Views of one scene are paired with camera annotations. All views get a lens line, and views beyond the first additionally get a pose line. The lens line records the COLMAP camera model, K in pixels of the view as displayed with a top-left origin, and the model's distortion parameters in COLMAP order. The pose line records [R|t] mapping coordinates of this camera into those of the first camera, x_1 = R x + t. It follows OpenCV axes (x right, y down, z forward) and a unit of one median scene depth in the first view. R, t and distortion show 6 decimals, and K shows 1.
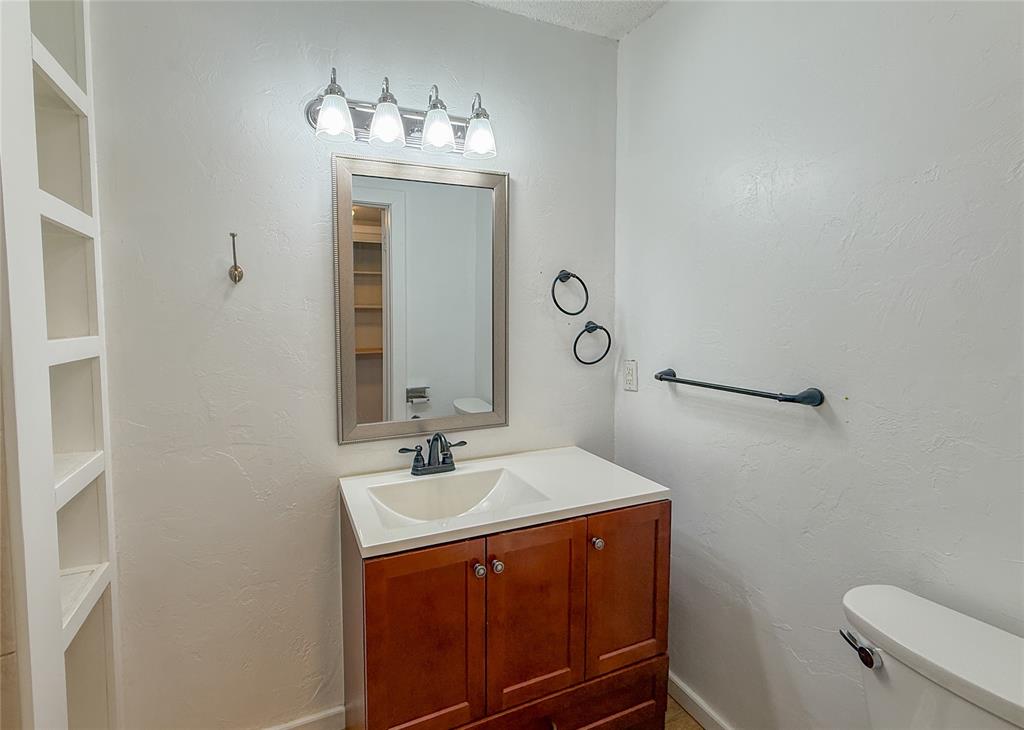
lens RADIAL K [[452.5, 0, 457.9], [0, 452.5, 340.5], [0, 0, 1]] dist [-0.000044, 0.000059]
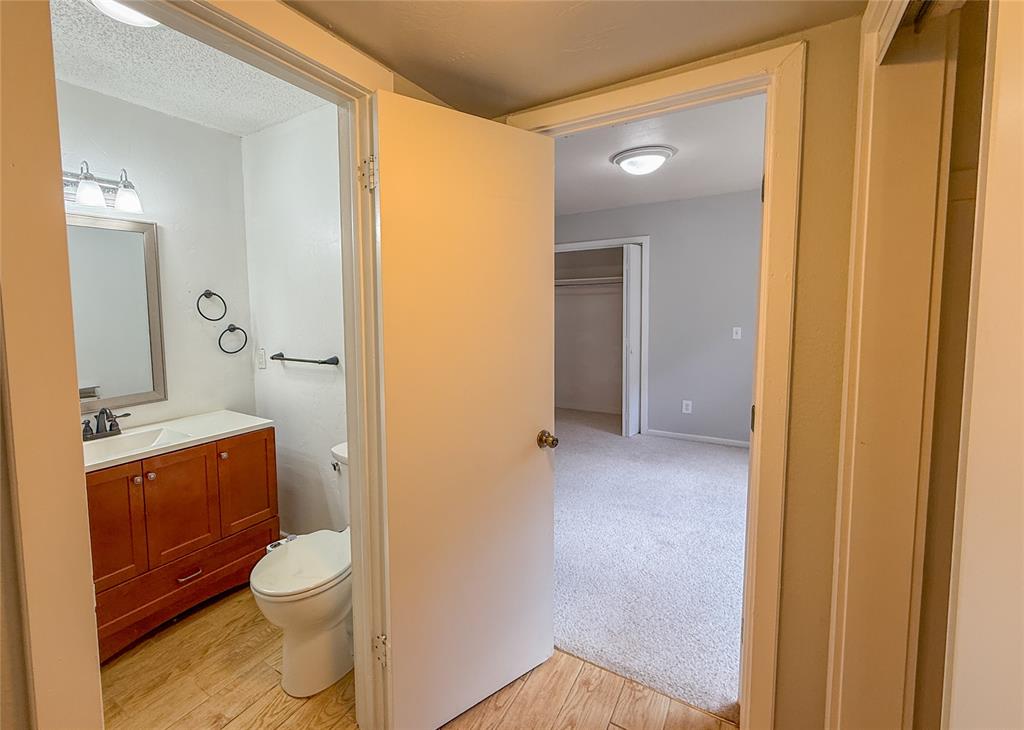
lens RADIAL K [[452.5, 0, 457.9], [0, 452.5, 340.5], [0, 0, 1]] dist [-0.000044, 0.000059]
pose [[0.824583, -0.048095, 0.563693, 0.078522], [0.042572, 0.998830, 0.022945, 0.009359], [-0.564137, 0.005077, 0.825666, -0.758325]]
